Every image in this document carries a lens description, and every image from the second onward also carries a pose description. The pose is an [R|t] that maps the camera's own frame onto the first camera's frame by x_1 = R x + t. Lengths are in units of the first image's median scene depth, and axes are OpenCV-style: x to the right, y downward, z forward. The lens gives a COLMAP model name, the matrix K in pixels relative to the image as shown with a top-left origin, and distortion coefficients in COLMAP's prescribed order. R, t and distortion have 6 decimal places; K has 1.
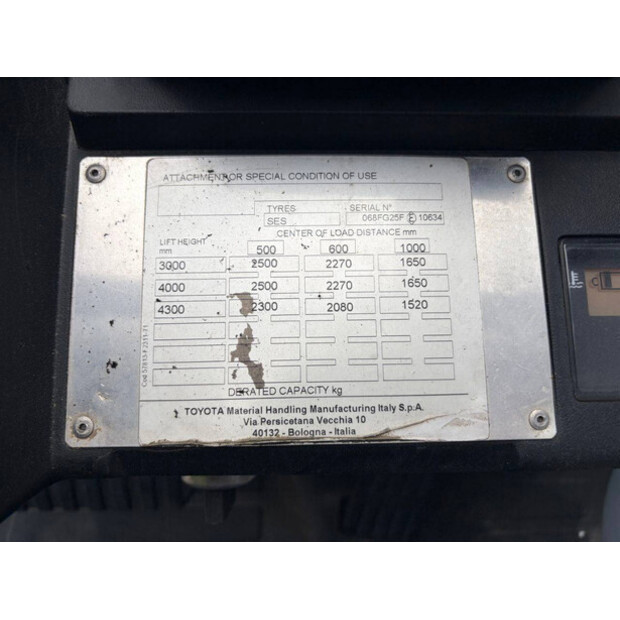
lens RADIAL K [[464.5, 0, 310.0], [0, 464.5, 310.0], [0, 0, 1]] dist [0.054072, -0.067594]
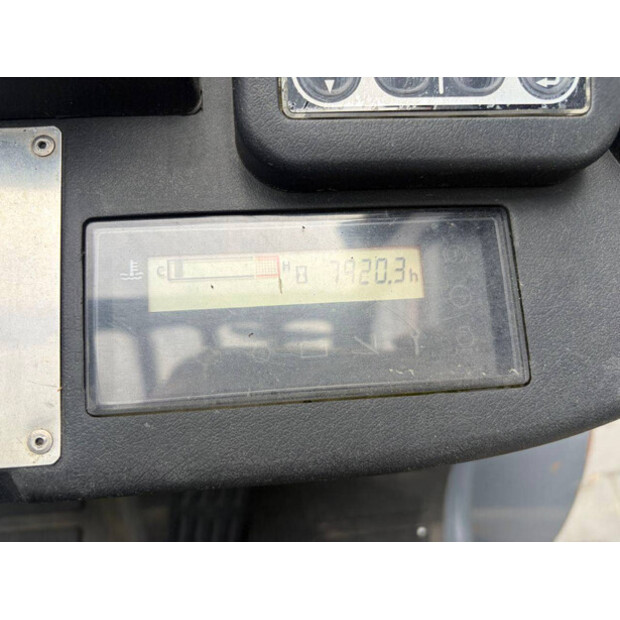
lens RADIAL K [[464.5, 0, 310.0], [0, 464.5, 310.0], [0, 0, 1]] dist [0.054072, -0.067594]
pose [[0.997042, -0.048501, 0.059620, 0.846944], [0.048184, 0.998816, 0.006744, 0.018062], [-0.059877, -0.003852, 0.998198, 0.137553]]
